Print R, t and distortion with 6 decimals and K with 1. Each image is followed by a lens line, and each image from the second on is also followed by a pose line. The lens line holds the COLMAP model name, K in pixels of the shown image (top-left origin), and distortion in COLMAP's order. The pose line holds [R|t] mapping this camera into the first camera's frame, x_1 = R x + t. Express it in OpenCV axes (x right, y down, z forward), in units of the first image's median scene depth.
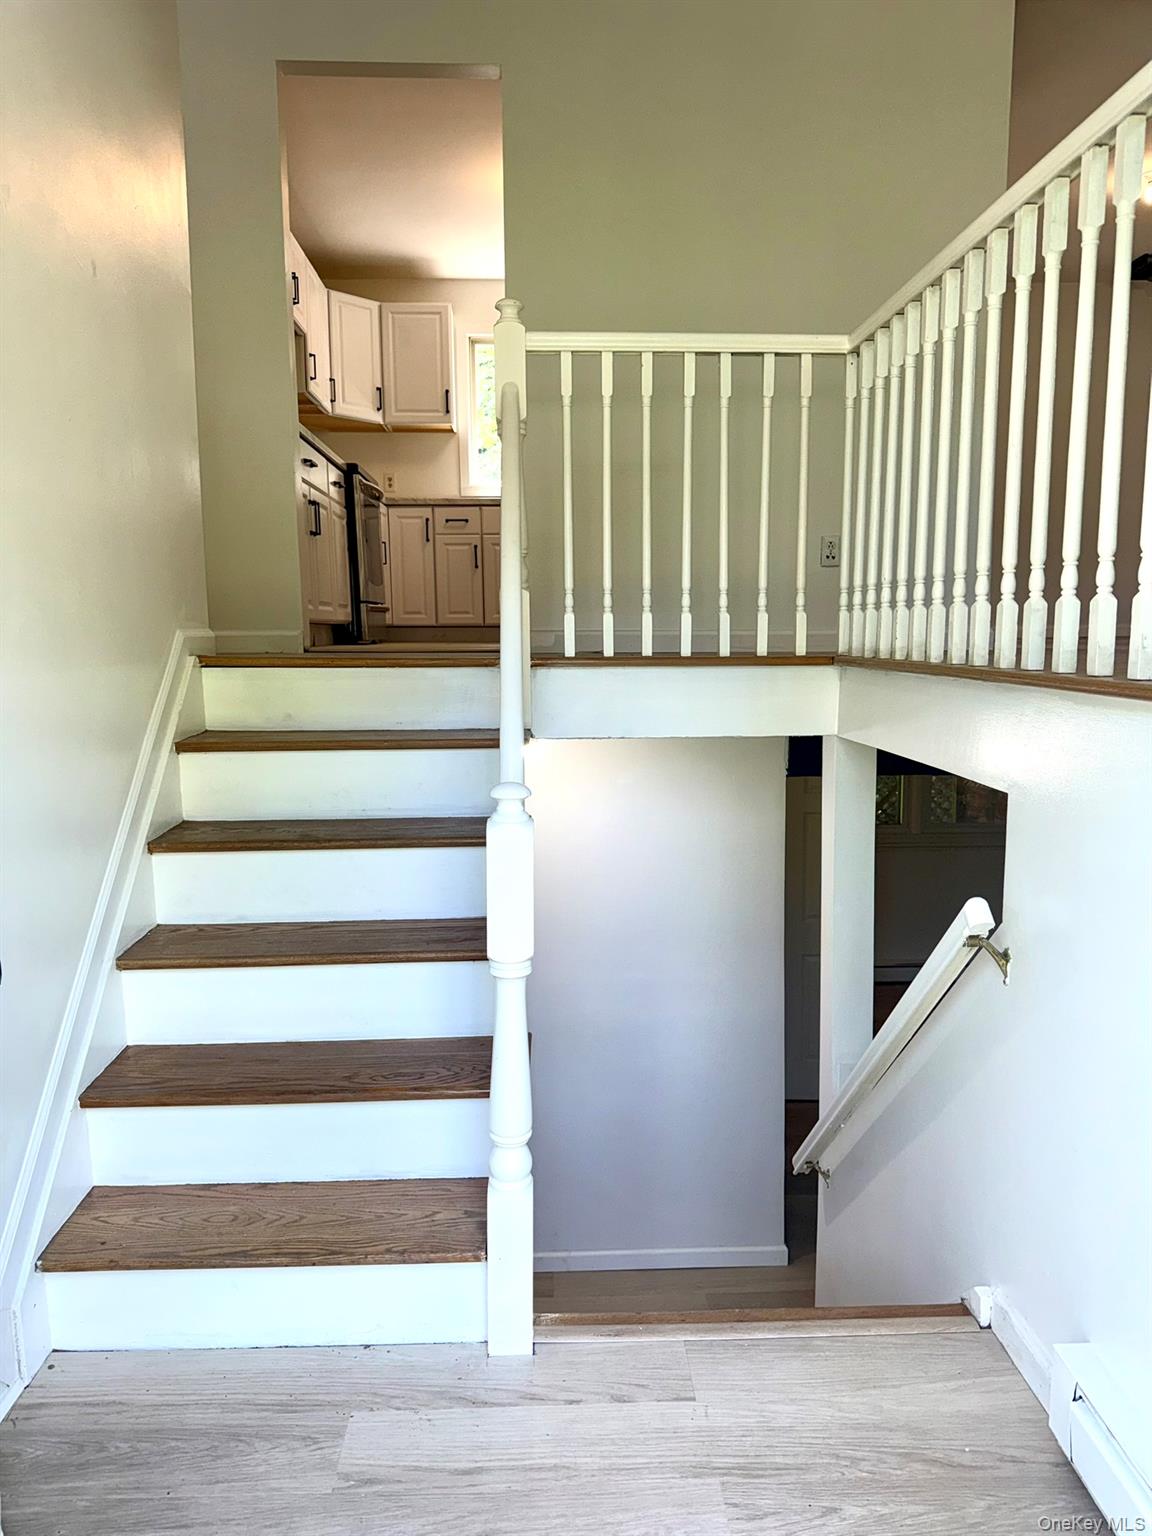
lens RADIAL K [[1072.9, 0, 583.6], [0, 1072.9, 777.1], [0, 0, 1]] dist [0.118360, -0.183278]
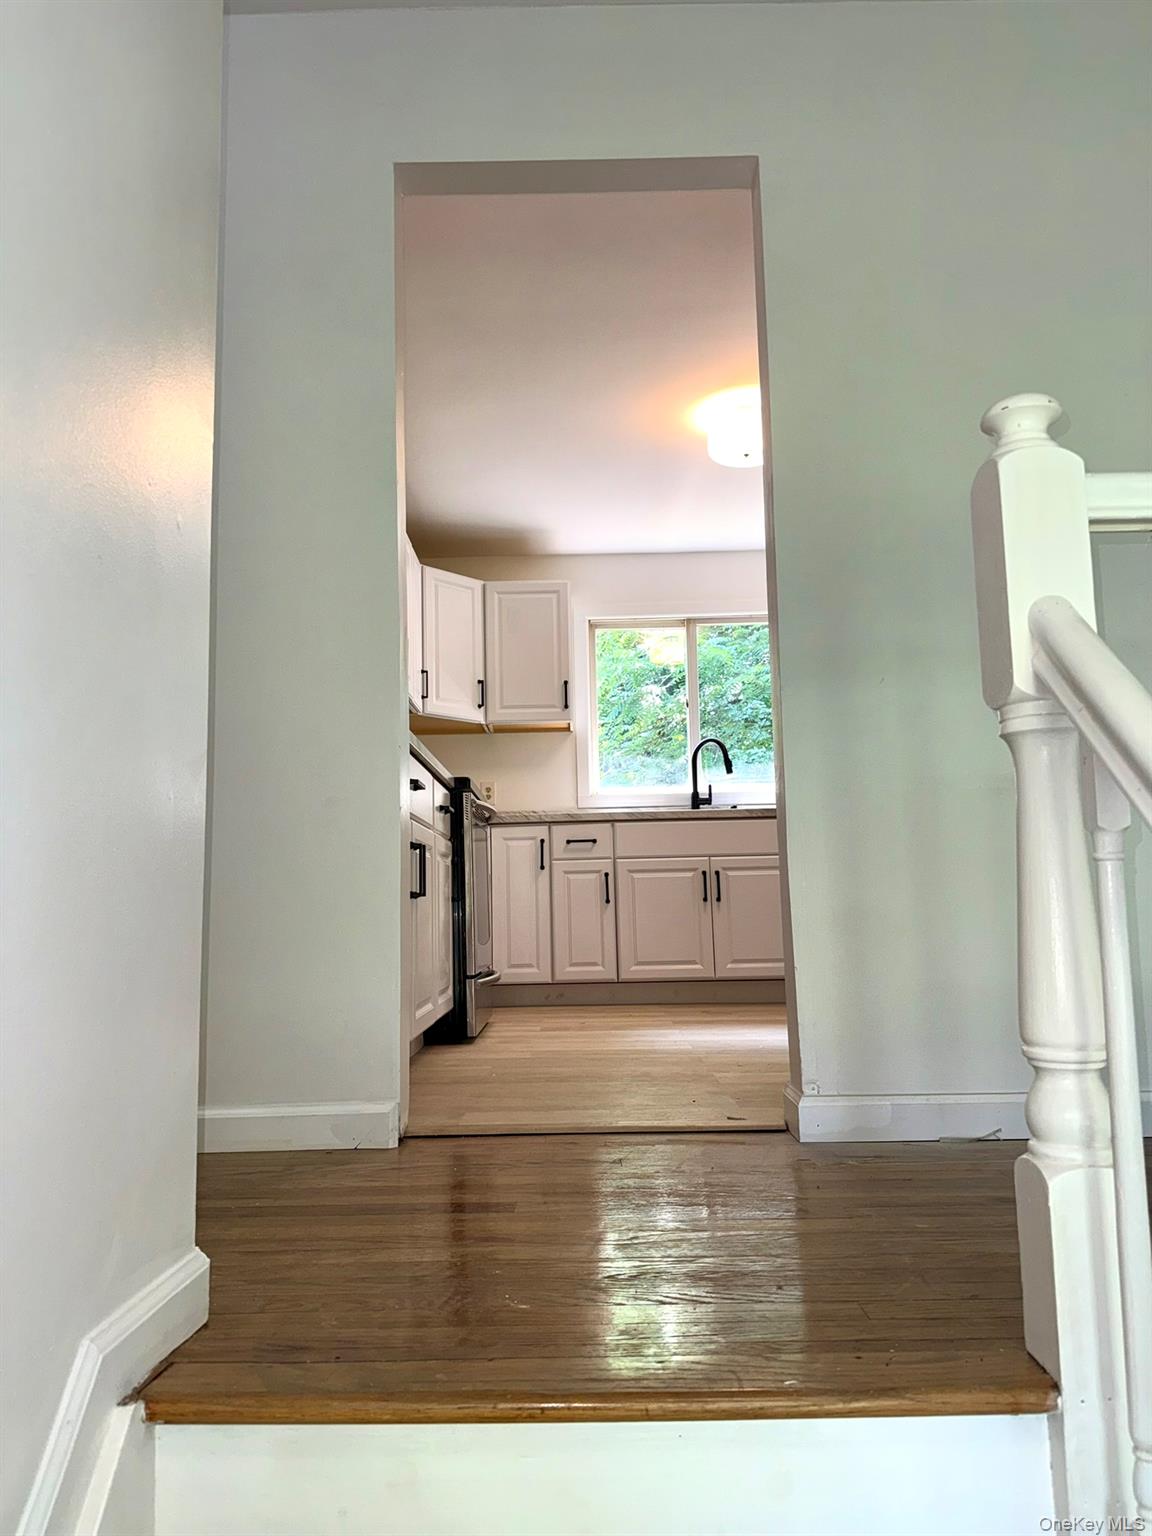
lens RADIAL K [[1072.9, 0, 583.6], [0, 1072.9, 777.1], [0, 0, 1]] dist [0.118360, -0.183278]
pose [[0.999110, -0.020933, -0.036621, -0.087712], [0.010727, 0.965719, -0.259369, -0.087564], [0.040795, 0.258745, 0.965084, 0.270803]]
